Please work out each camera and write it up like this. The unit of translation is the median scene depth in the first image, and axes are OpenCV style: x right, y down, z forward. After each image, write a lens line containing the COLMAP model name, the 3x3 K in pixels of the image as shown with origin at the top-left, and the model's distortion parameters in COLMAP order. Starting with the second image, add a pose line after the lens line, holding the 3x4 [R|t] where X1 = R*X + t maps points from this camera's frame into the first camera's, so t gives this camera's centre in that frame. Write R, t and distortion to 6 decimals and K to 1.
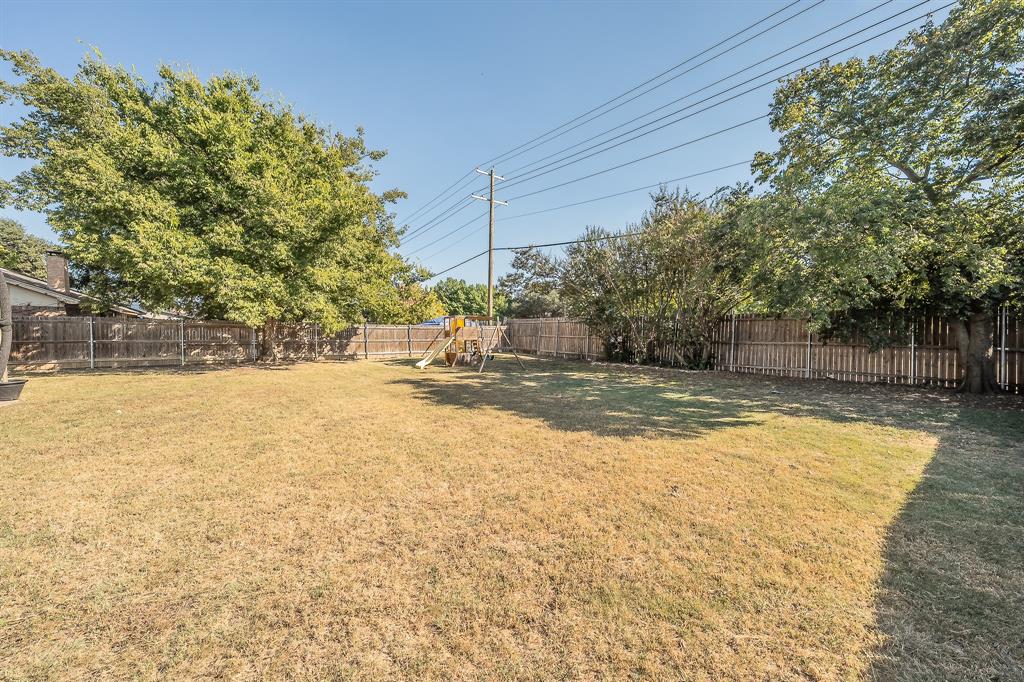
lens RADIAL K [[367.9, 0, 515.7], [0, 367.9, 340.4], [0, 0, 1]] dist [0.000791, 0.000080]
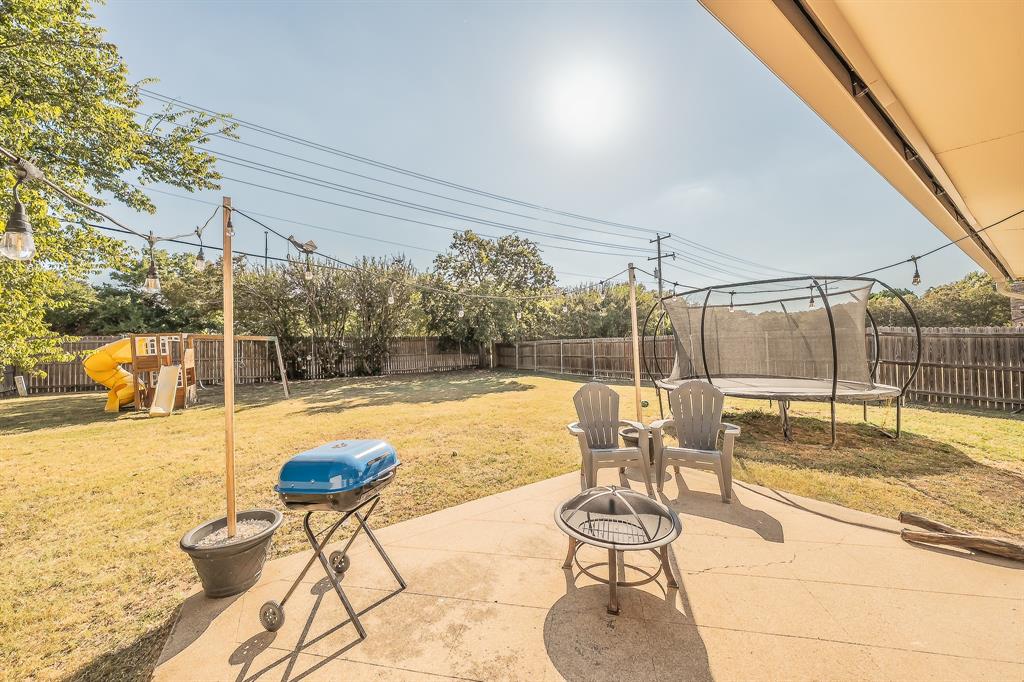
lens RADIAL K [[348.5, 0, 512.0], [0, 348.5, 341.0], [0, 0, 1]] dist [-0.000944, -0.000081]
pose [[0.057557, 0.004601, 0.998332, -0.813901], [0.048744, 0.998784, -0.007414, -0.019669], [-0.997152, 0.049089, 0.057263, 0.397480]]
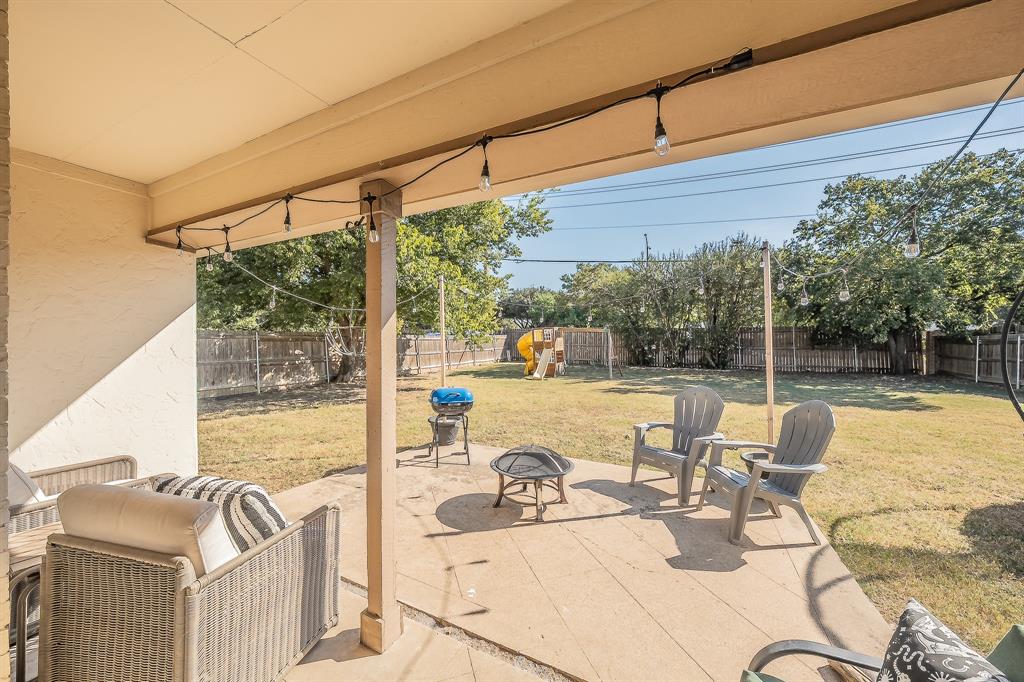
lens RADIAL K [[373.1, 0, 508.5], [0, 373.1, 342.0], [0, 0, 1]] dist [-0.001419, -0.000015]
pose [[0.896727, -0.009486, 0.442482, -0.770523], [0.017088, 0.999767, -0.013197, -0.015322], [-0.442253, 0.019395, 0.896680, 0.139401]]
